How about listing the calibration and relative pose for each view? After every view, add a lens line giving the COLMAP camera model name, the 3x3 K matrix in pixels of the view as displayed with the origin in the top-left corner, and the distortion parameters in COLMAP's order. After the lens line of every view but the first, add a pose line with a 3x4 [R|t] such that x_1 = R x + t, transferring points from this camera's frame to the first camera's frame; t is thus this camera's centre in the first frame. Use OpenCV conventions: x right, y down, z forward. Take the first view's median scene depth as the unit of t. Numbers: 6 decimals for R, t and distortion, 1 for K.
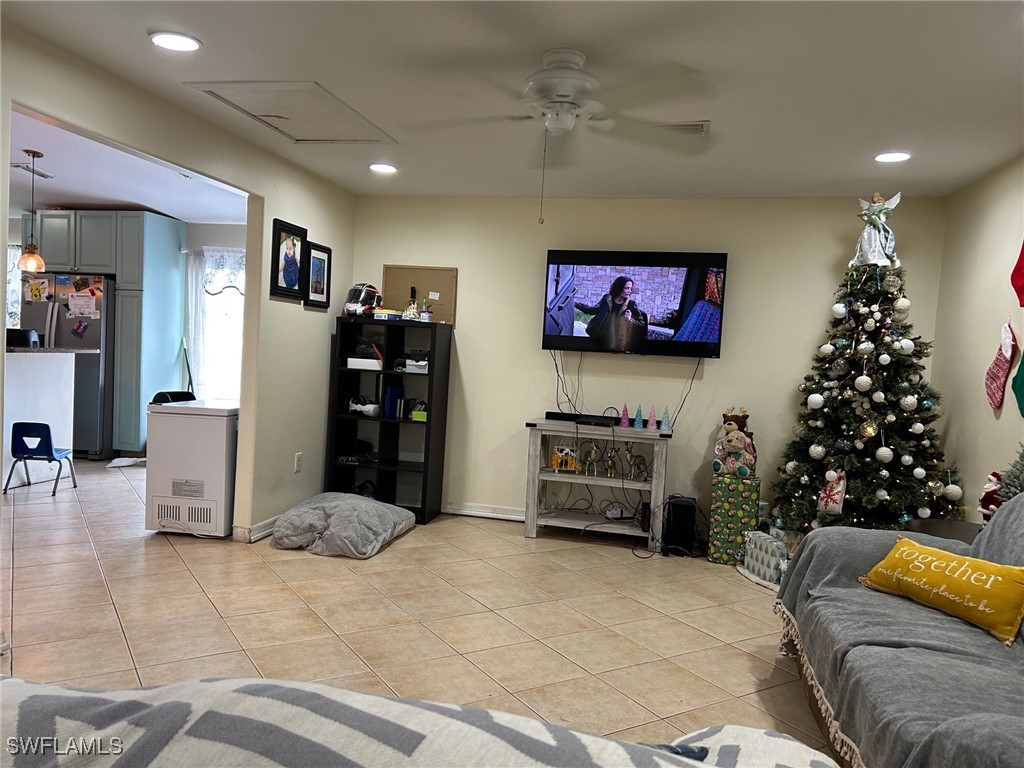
lens RADIAL K [[765.0, 0, 512.0], [0, 765.0, 384.0], [0, 0, 1]] dist [0.090261, -0.118201]
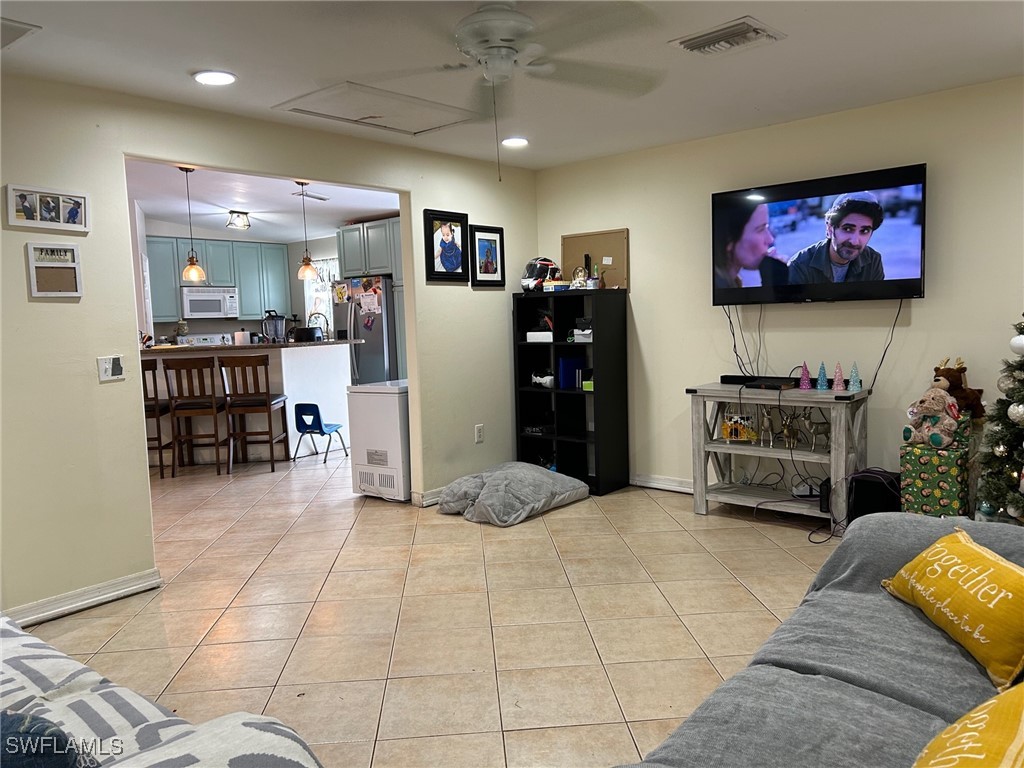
lens RADIAL K [[767.8, 0, 516.3], [0, 767.8, 377.1], [0, 0, 1]] dist [0.082983, -0.112702]
pose [[0.877466, -0.046524, -0.477377, 0.276811], [0.061778, 0.997957, 0.016296, 0.008981], [0.475644, -0.043790, 0.878547, 0.093027]]
